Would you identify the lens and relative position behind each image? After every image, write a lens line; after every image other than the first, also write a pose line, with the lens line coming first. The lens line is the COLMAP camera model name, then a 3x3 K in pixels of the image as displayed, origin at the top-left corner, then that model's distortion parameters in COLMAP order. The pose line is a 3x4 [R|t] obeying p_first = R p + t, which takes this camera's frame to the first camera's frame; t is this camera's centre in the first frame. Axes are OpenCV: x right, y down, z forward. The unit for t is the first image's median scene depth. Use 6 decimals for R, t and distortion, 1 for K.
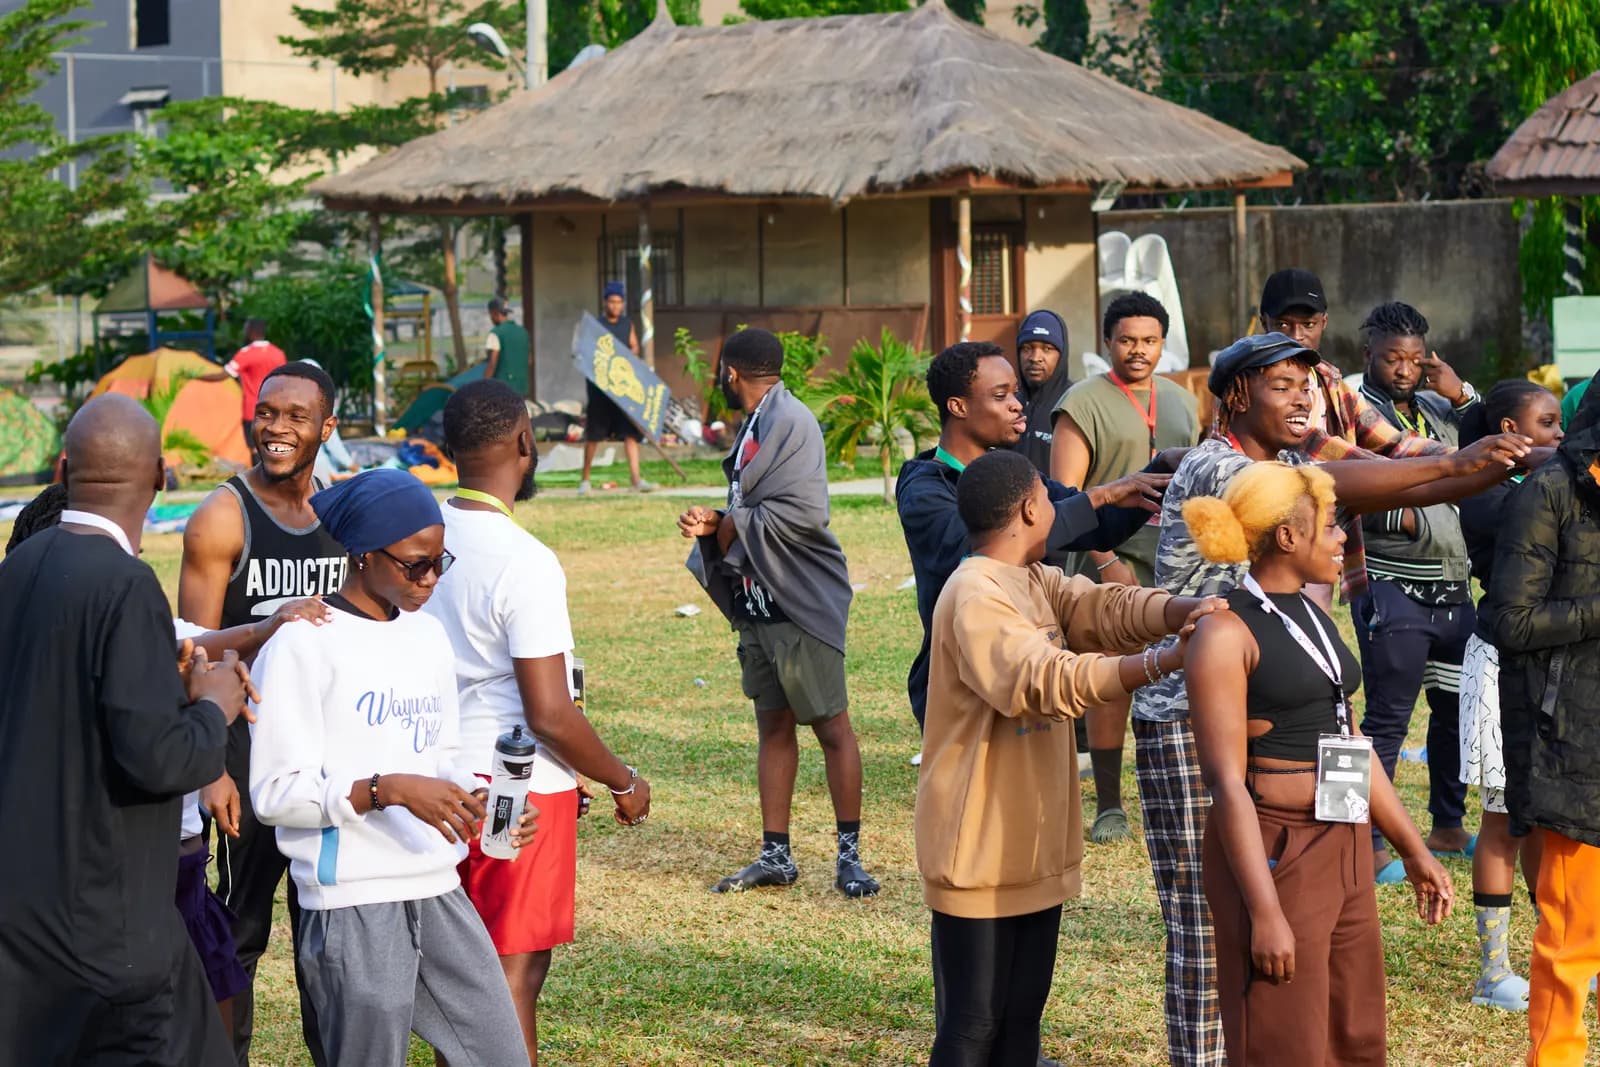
lens RADIAL K [[3670.7, 0, 800.0], [0, 3670.7, 533.5], [0, 0, 1]] dist [-0.130486, 0.077754]
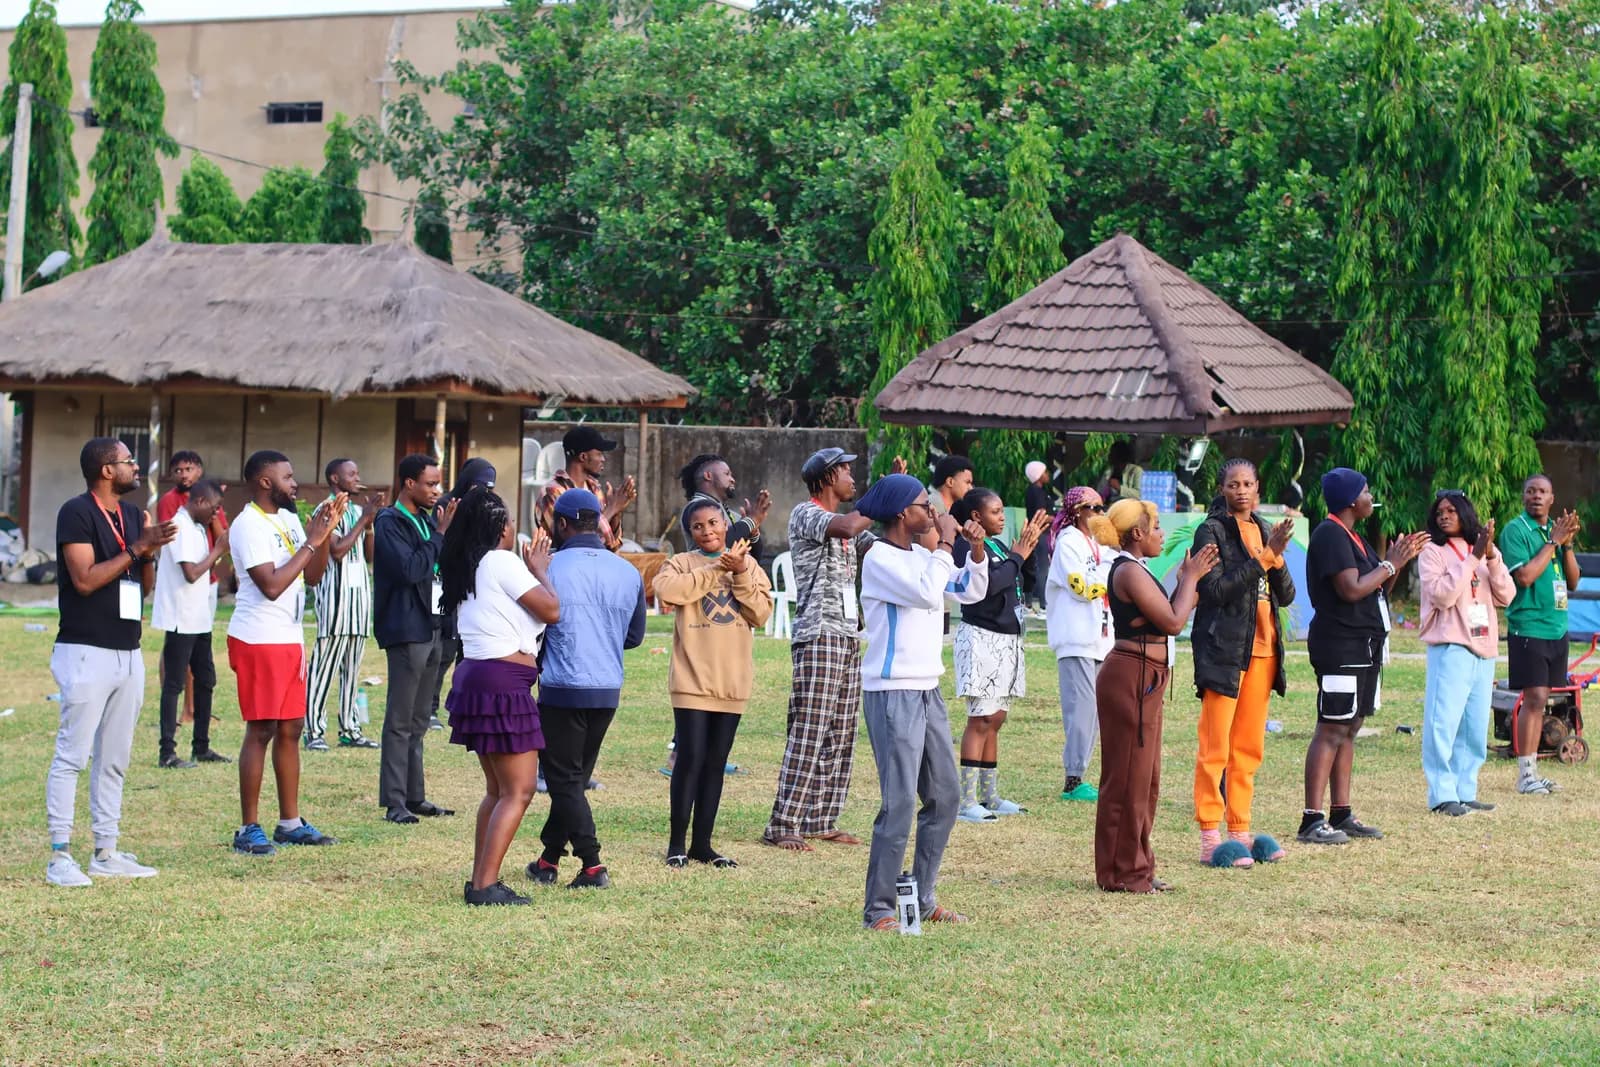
lens RADIAL K [[3670.7, 0, 800.0], [0, 3670.7, 533.5], [0, 0, 1]] dist [-0.130486, 0.077754]
pose [[0.971893, 0.056294, 0.228592, -0.107963], [-0.041617, 0.996781, -0.068528, 0.029833], [-0.231714, 0.057088, 0.971107, -0.202507]]
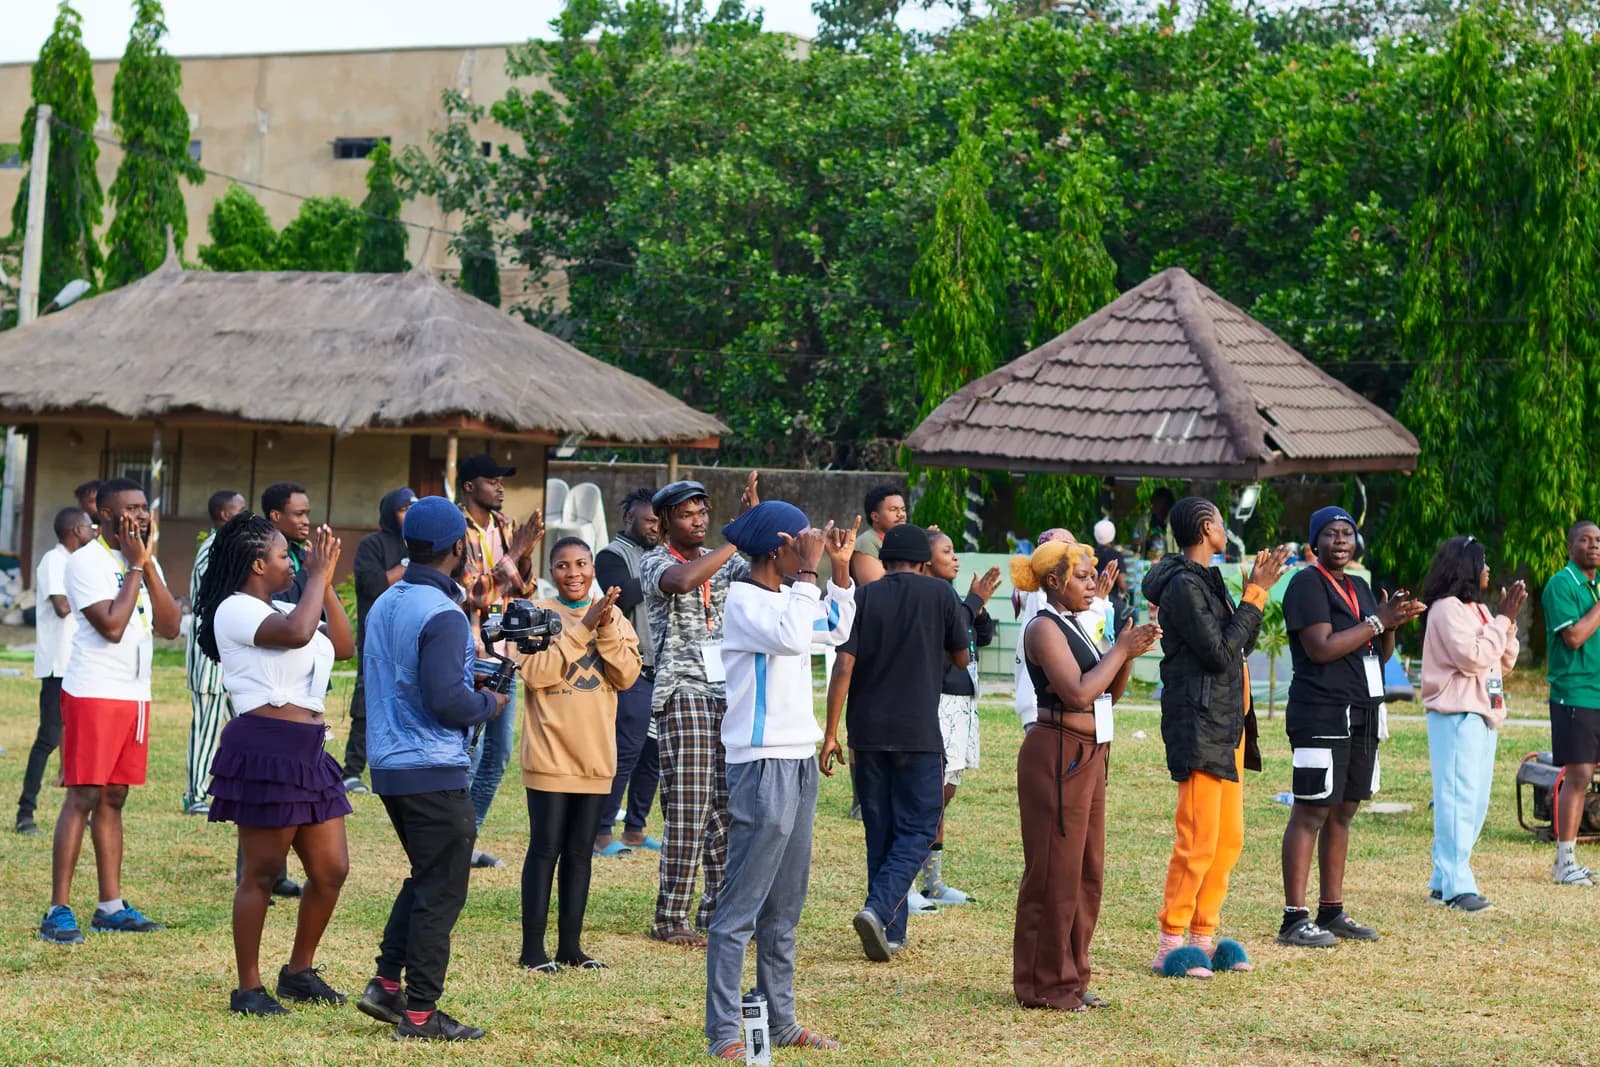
lens RADIAL K [[3670.7, 0, 800.0], [0, 3670.7, 533.5], [0, 0, 1]] dist [-0.130486, 0.077754]
pose [[0.977536, 0.069268, 0.199059, -0.071187], [-0.054077, 0.995265, -0.080769, 0.024932], [-0.203711, 0.068190, 0.976653, -0.144699]]
